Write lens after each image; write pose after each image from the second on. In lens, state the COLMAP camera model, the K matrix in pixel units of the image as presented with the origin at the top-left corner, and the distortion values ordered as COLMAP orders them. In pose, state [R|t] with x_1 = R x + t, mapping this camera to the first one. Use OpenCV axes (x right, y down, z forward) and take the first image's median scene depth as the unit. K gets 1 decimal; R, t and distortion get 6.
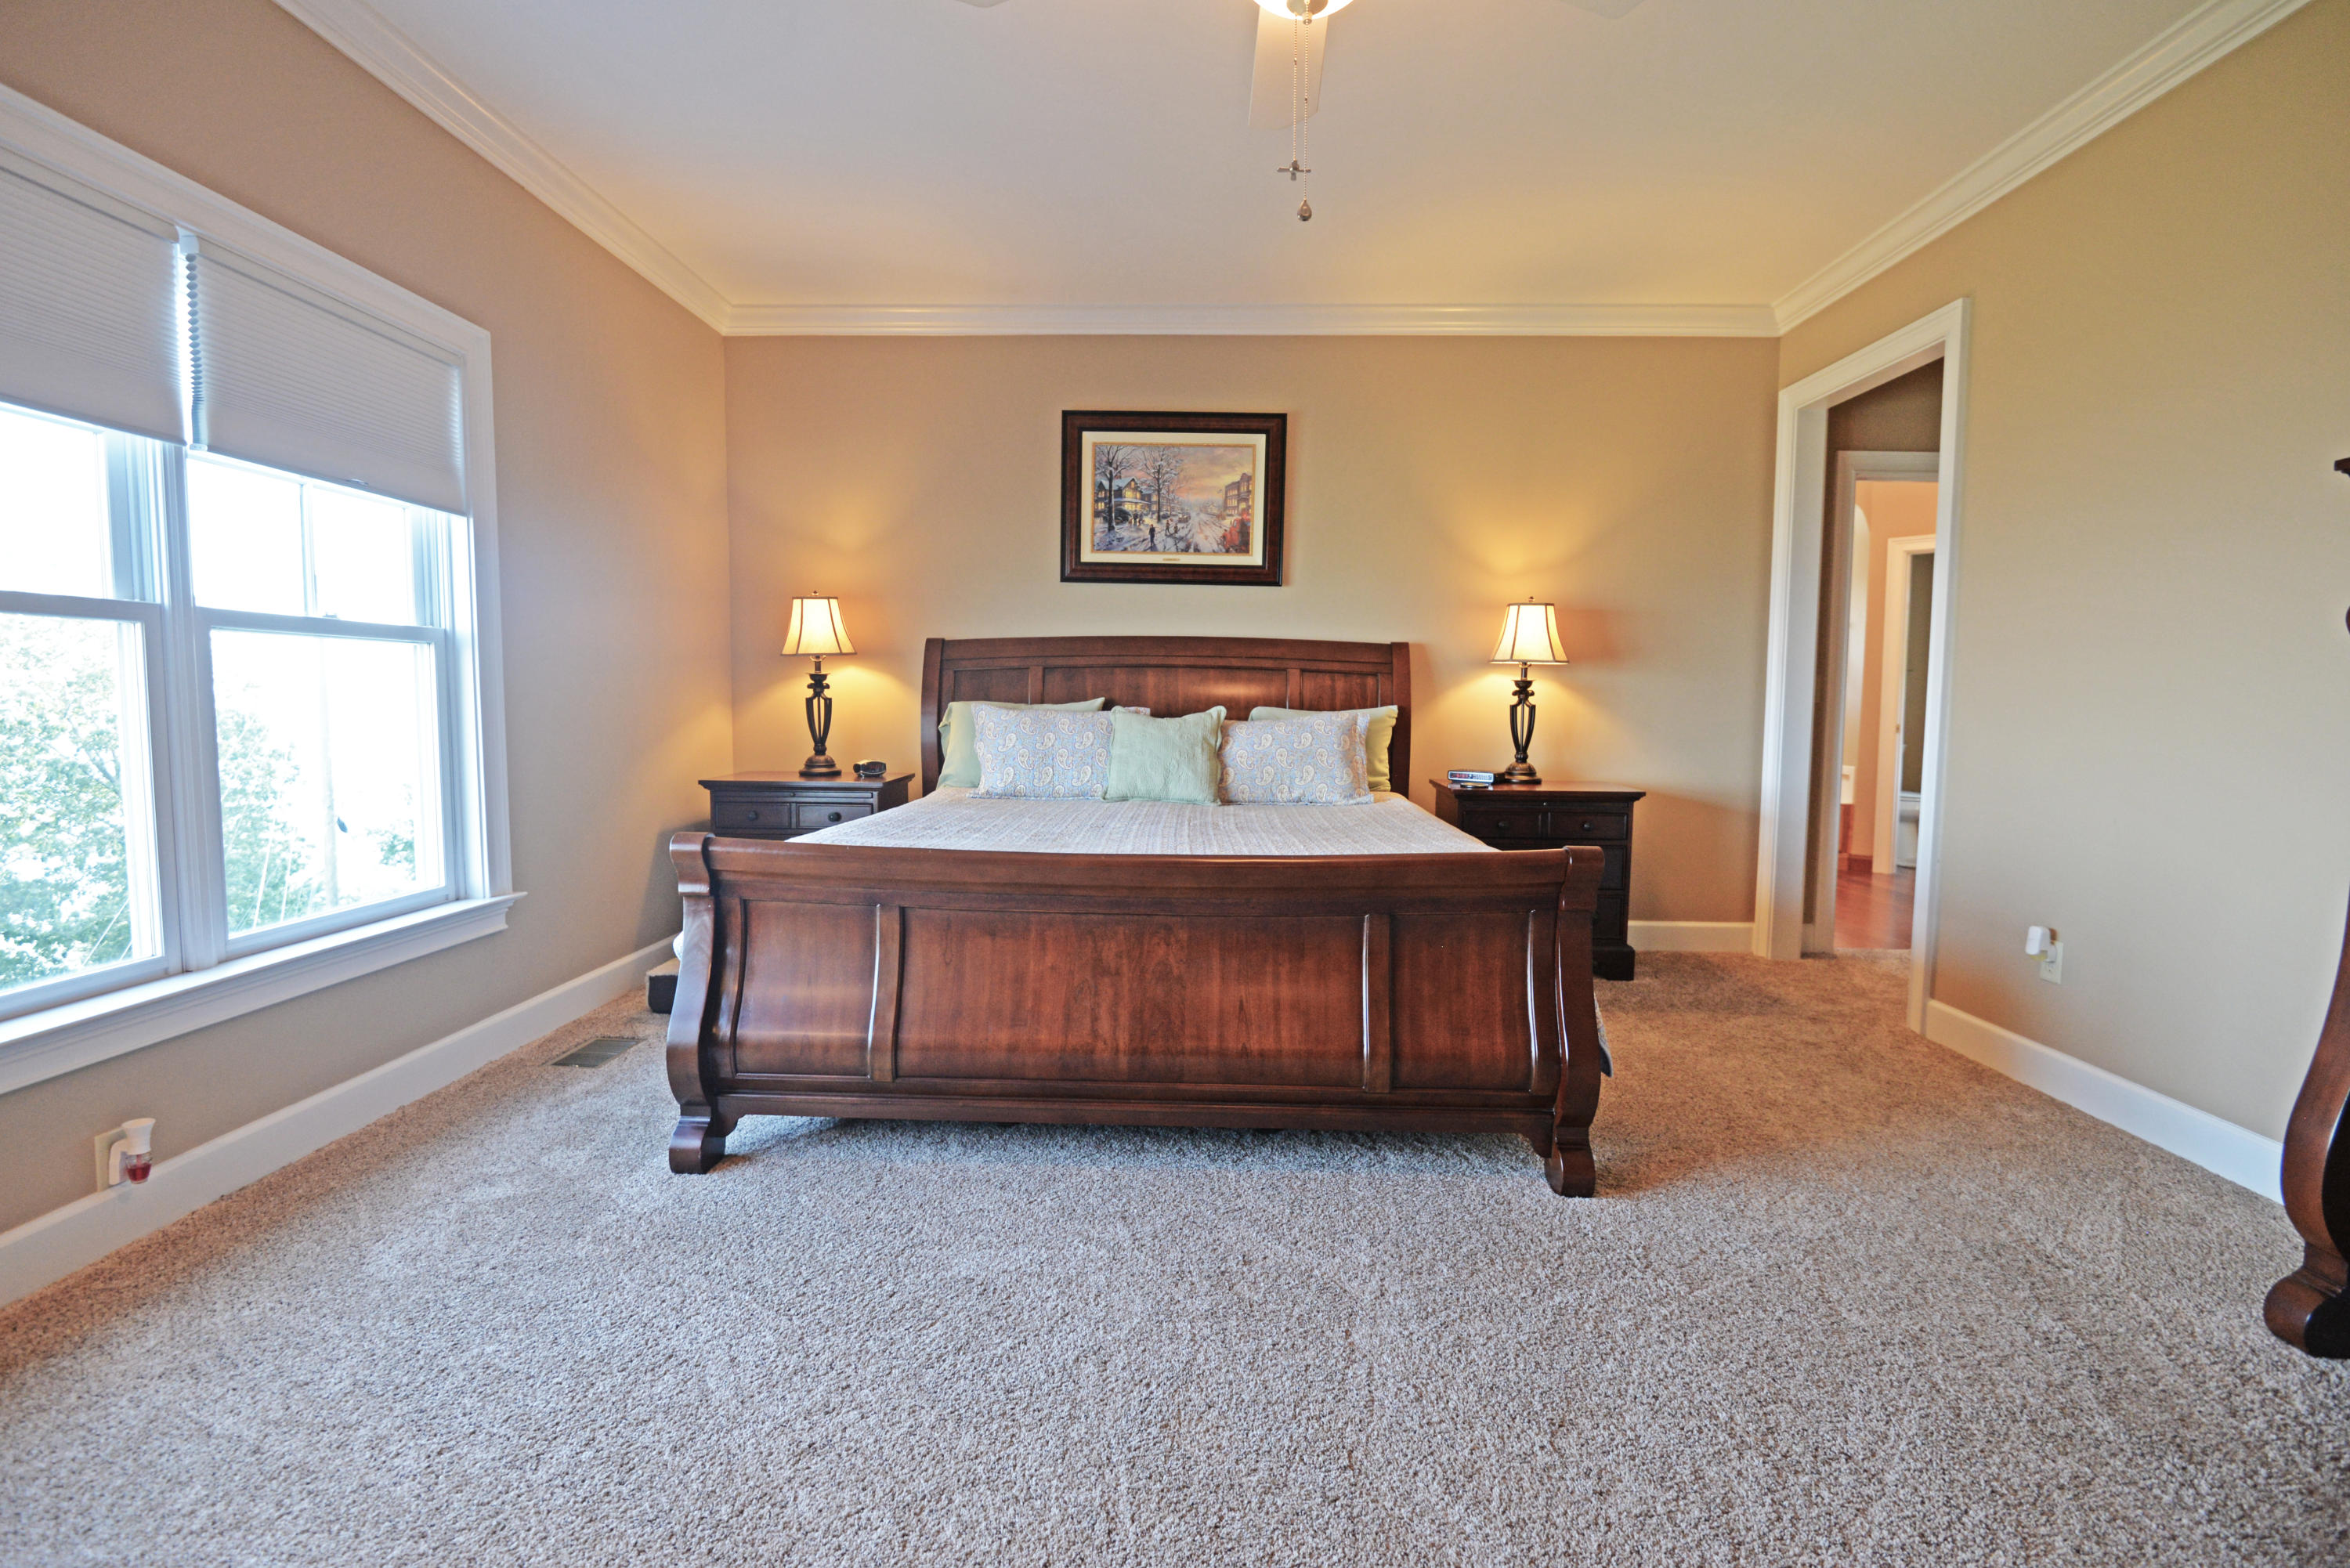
lens RADIAL K [[1077.8, 0, 1177.0], [0, 1077.8, 776.6], [0, 0, 1]] dist [-0.006111, -0.006860]
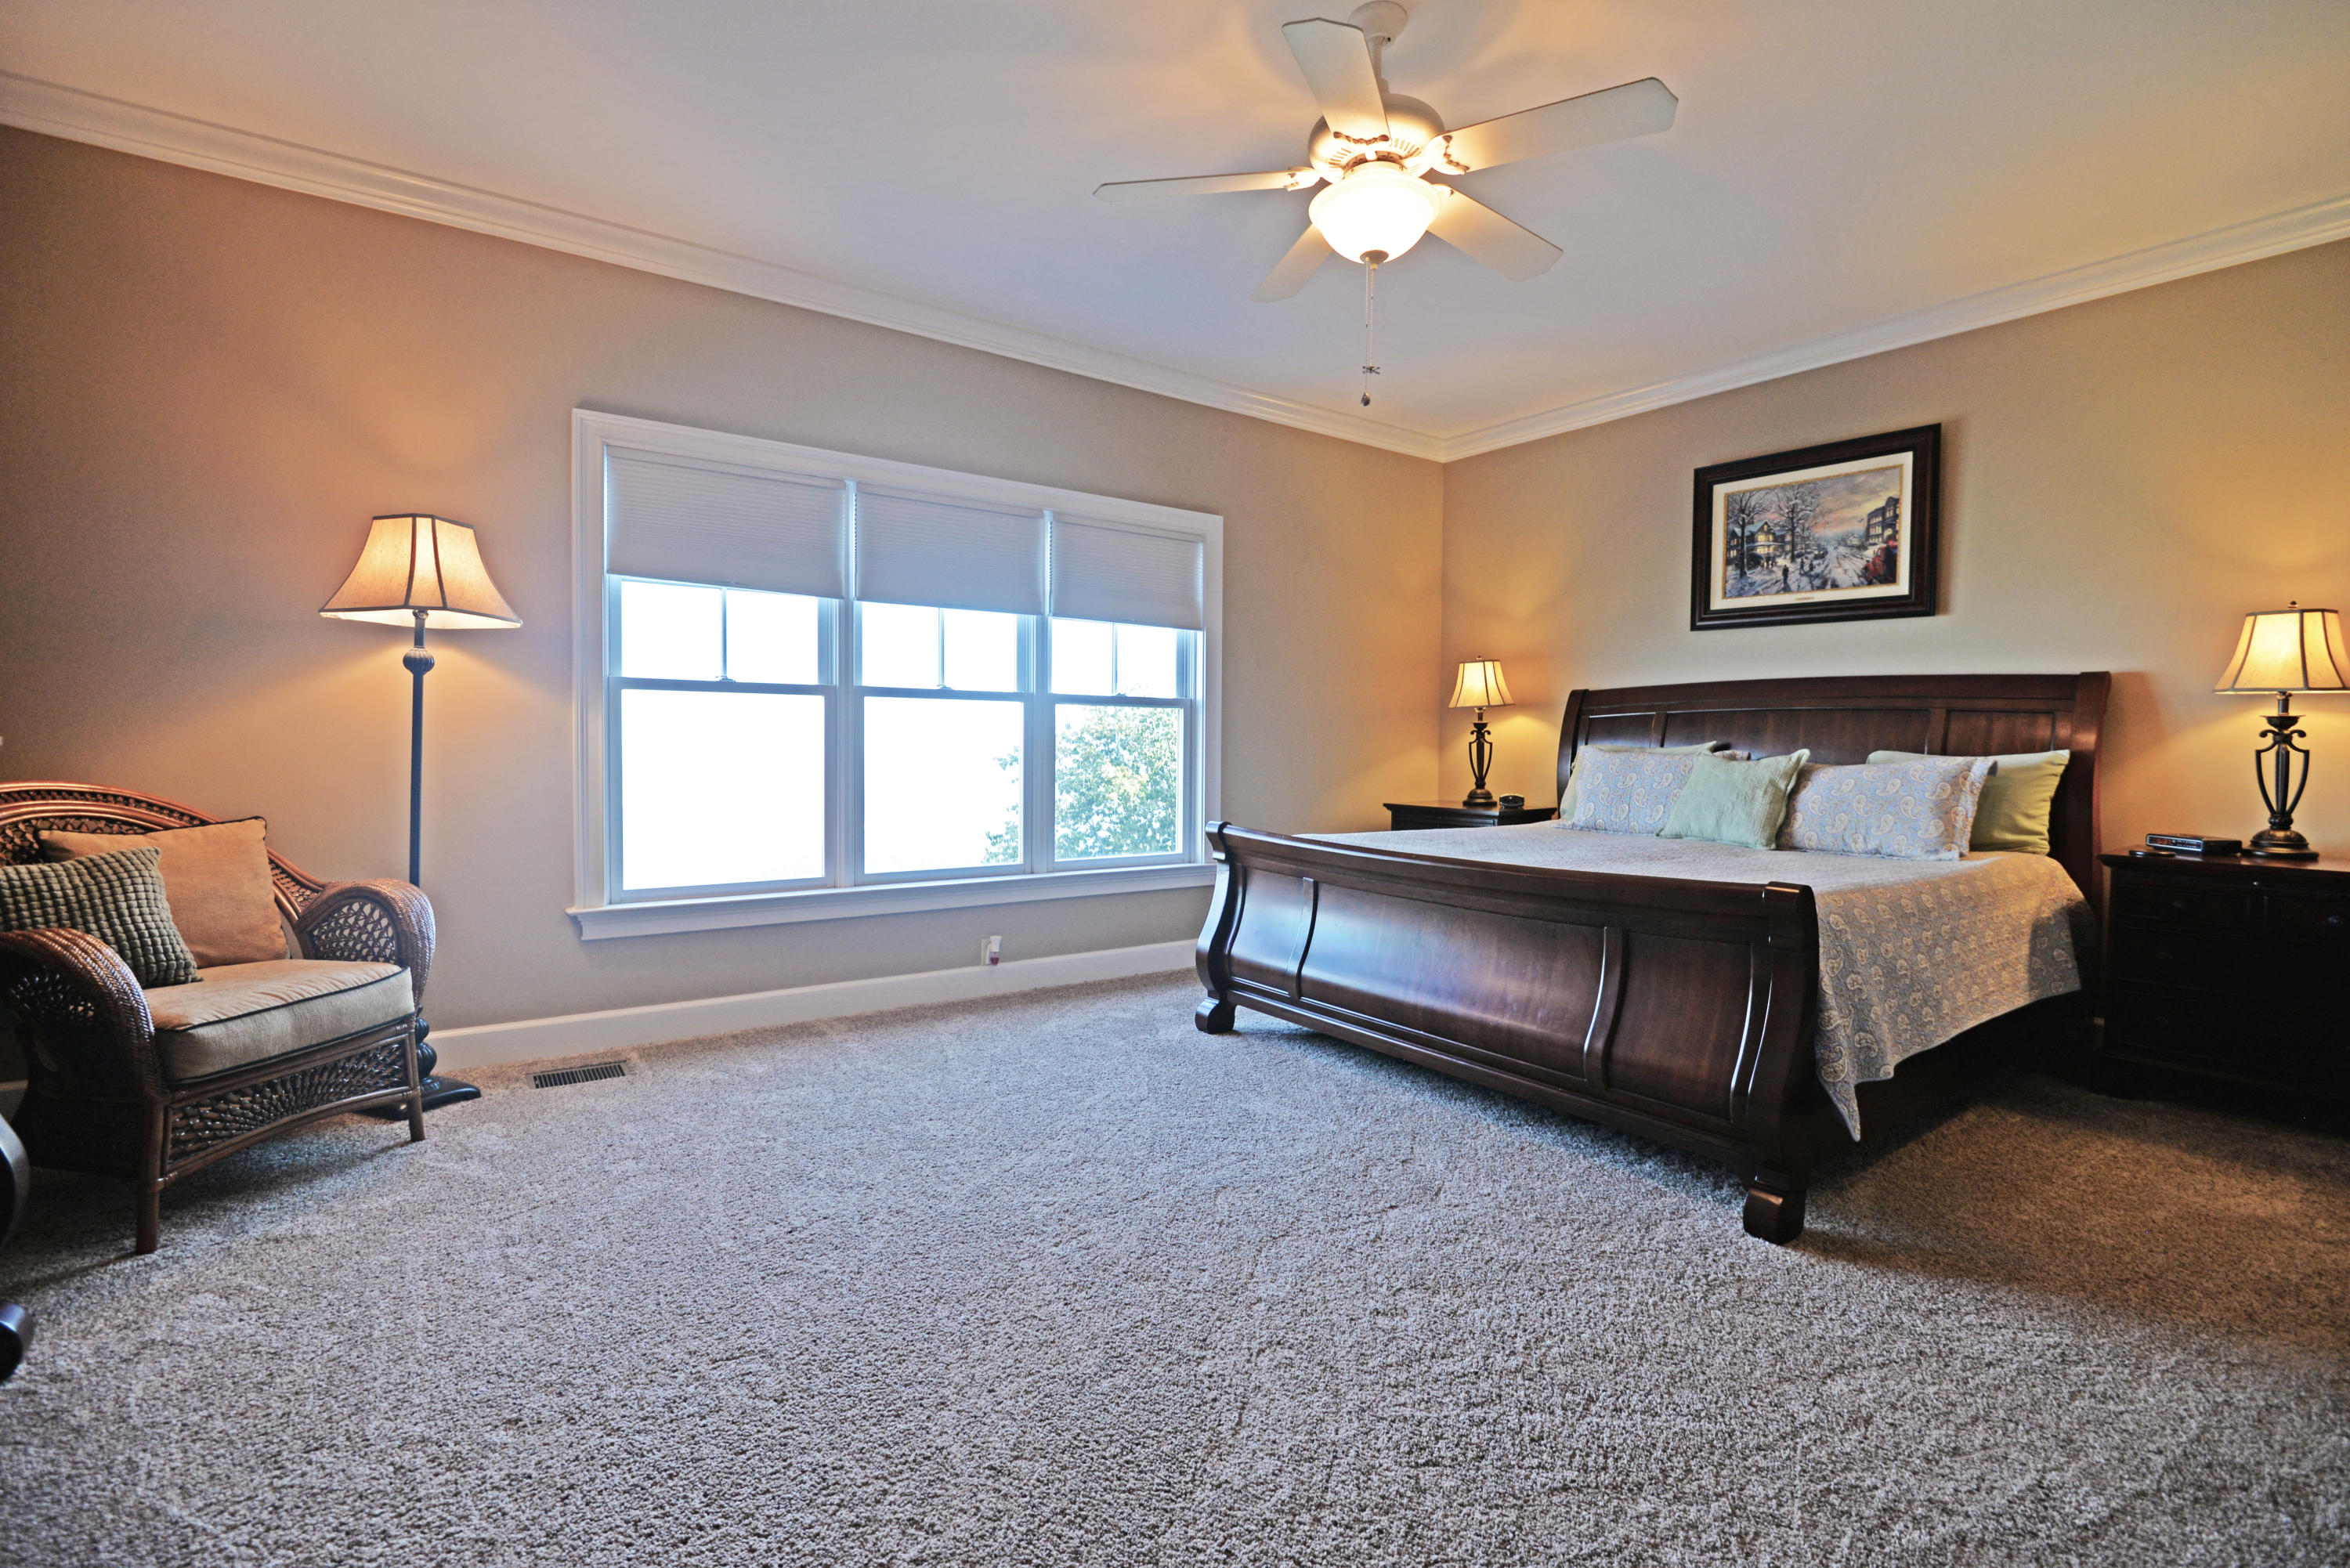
lens RADIAL K [[1077.8, 0, 1174.8], [0, 1077.8, 778.6], [0, 0, 1]] dist [-0.006111, -0.006860]
pose [[0.610821, 0.023852, -0.791409, 0.429938], [-0.060882, 0.998002, -0.016911, 0.010602], [0.789425, 0.058513, 0.611053, -0.025339]]
